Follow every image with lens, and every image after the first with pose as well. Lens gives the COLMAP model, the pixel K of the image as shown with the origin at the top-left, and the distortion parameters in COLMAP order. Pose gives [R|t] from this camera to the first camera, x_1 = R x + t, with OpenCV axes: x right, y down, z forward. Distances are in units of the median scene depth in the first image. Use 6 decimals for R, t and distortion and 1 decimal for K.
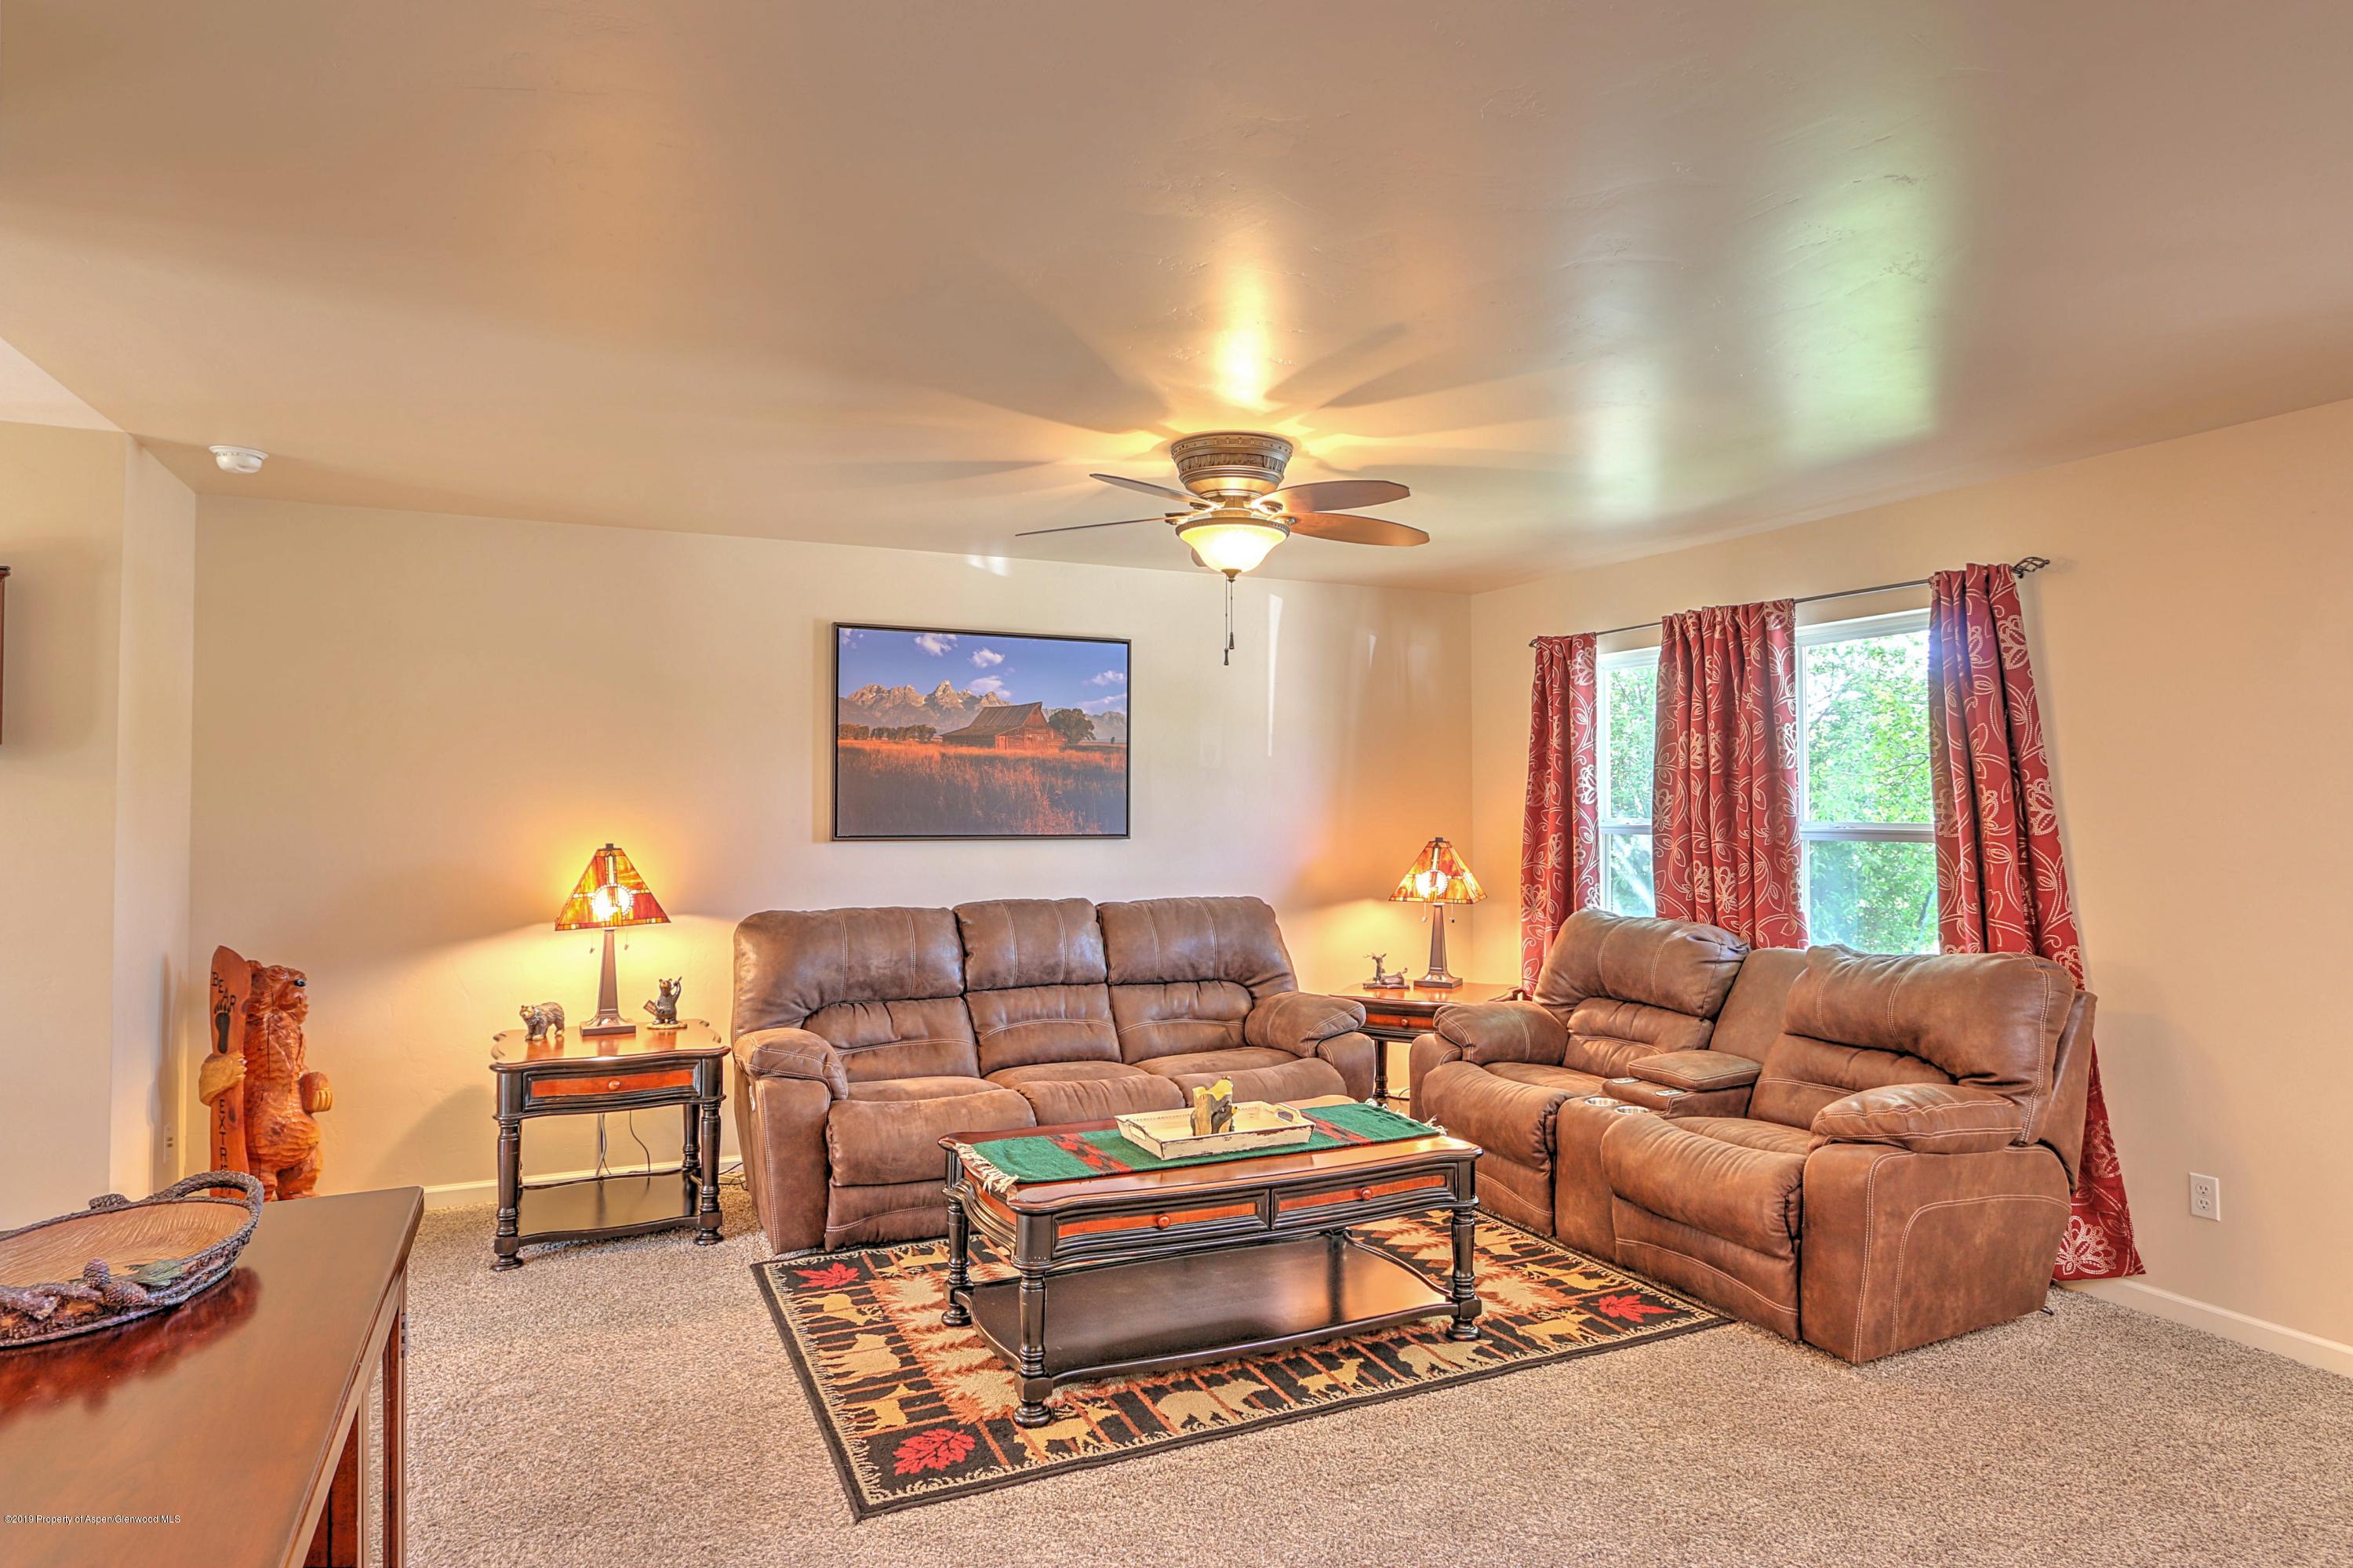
lens RADIAL K [[1341.5, 0, 1176.5], [0, 1341.5, 784.0], [0, 0, 1]] dist [-0.005168, 0.001259]
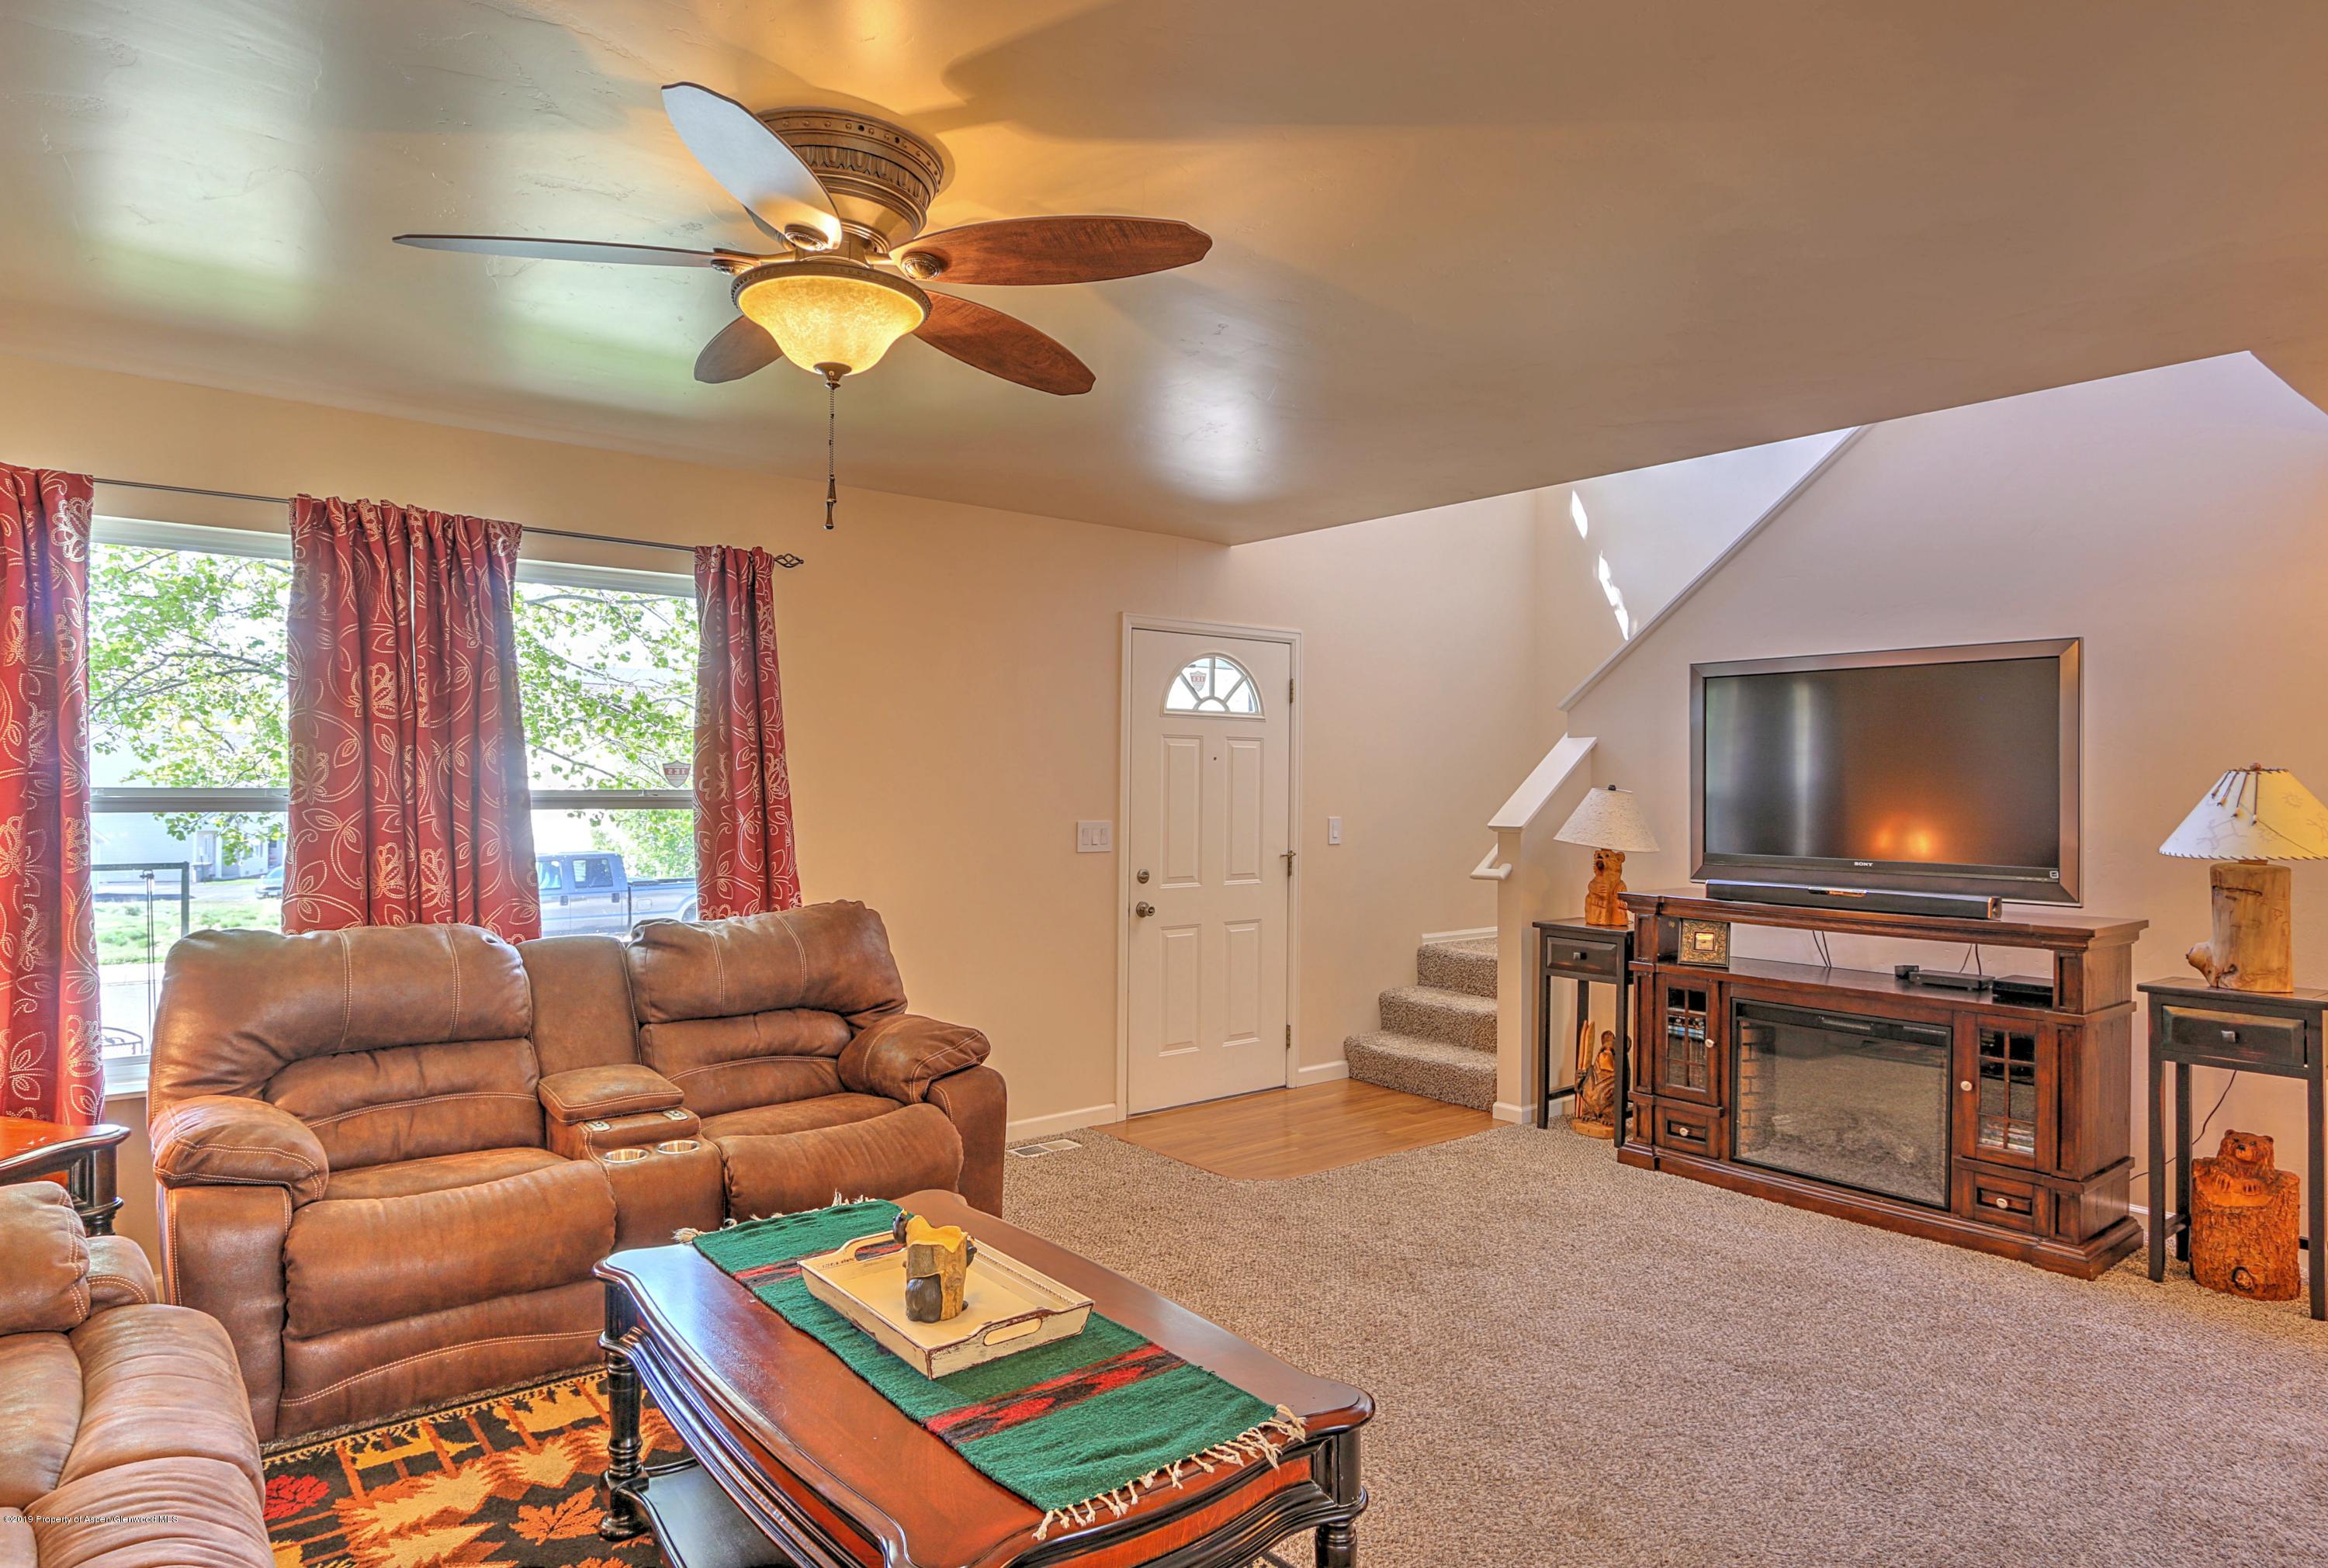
lens RADIAL K [[1342.7, 0, 1164.0], [0, 1342.7, 784.0], [0, 0, 1]] dist [0.005084, 0.001224]
pose [[-0.248776, -0.003402, 0.968555, -0.416384], [-0.017787, 0.999841, -0.001057, 0.016377], [-0.968398, -0.017491, -0.248797, 0.735847]]
